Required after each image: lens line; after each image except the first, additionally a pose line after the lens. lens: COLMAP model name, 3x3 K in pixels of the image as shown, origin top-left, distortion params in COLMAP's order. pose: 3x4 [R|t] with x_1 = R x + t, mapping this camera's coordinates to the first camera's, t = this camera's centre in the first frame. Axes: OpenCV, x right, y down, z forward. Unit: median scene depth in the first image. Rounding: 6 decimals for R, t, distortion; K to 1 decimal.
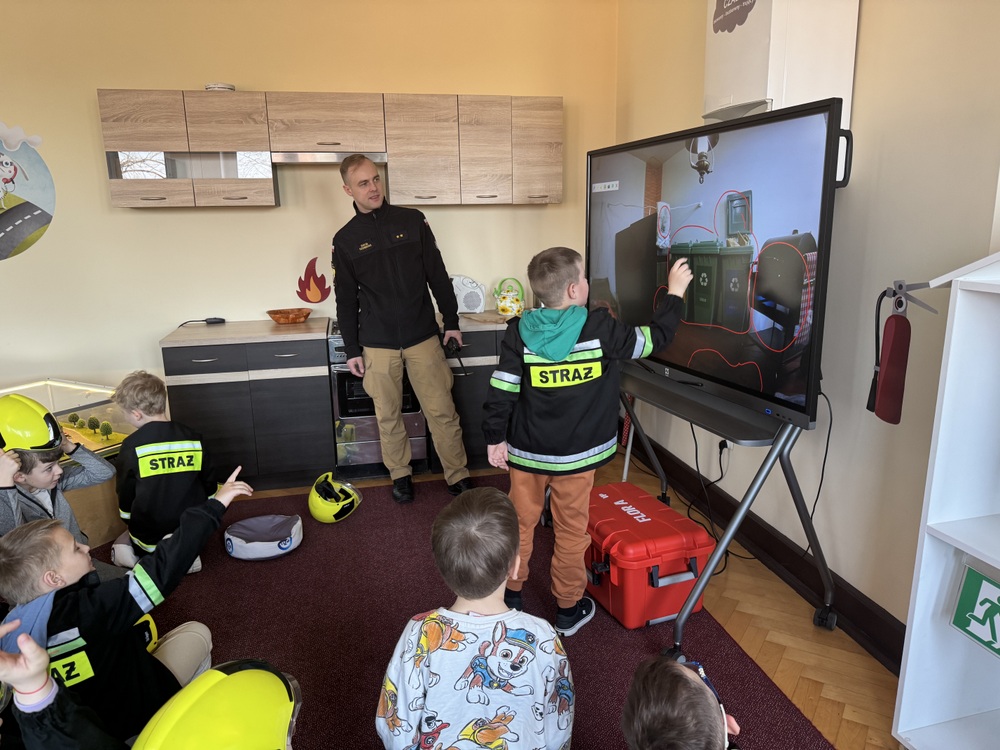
lens RADIAL K [[702.9, 0, 494.9], [0, 702.9, 372.9], [0, 0, 1]] dist [0.023965, -0.044435]
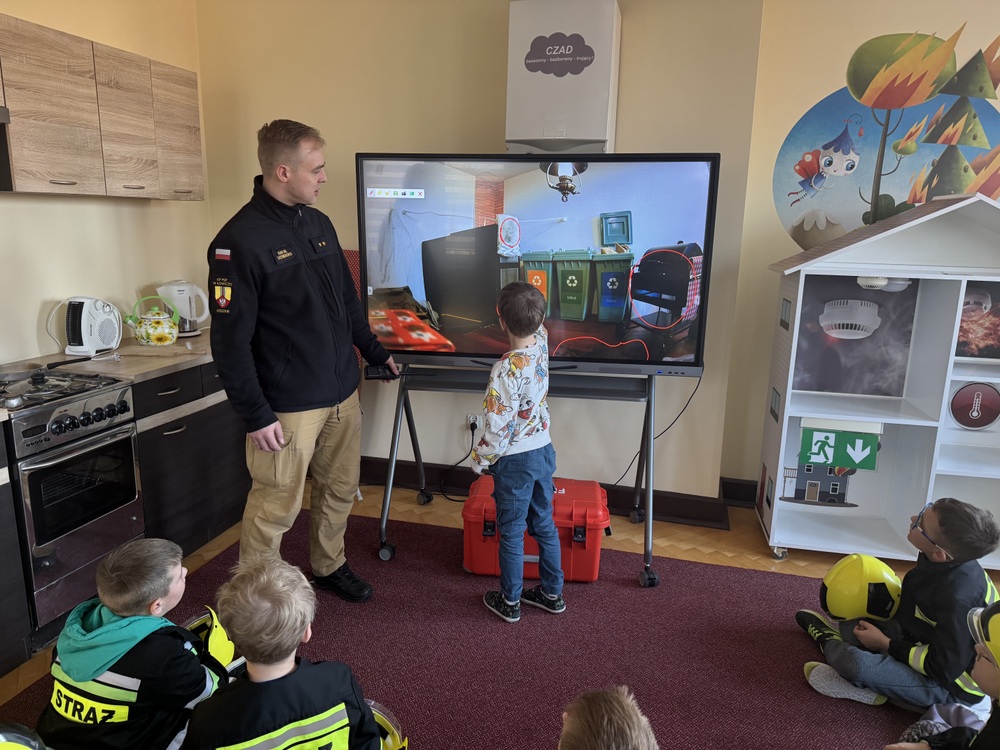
lens RADIAL K [[708.9, 0, 500.0], [0, 708.9, 375.0], [0, 0, 1]] dist [0.030604, -0.043672]
pose [[0.448494, -0.163764, 0.878655, -0.831210], [0.166123, 0.981215, 0.098085, -0.110482], [-0.878212, 0.101975, 0.467274, 0.534927]]
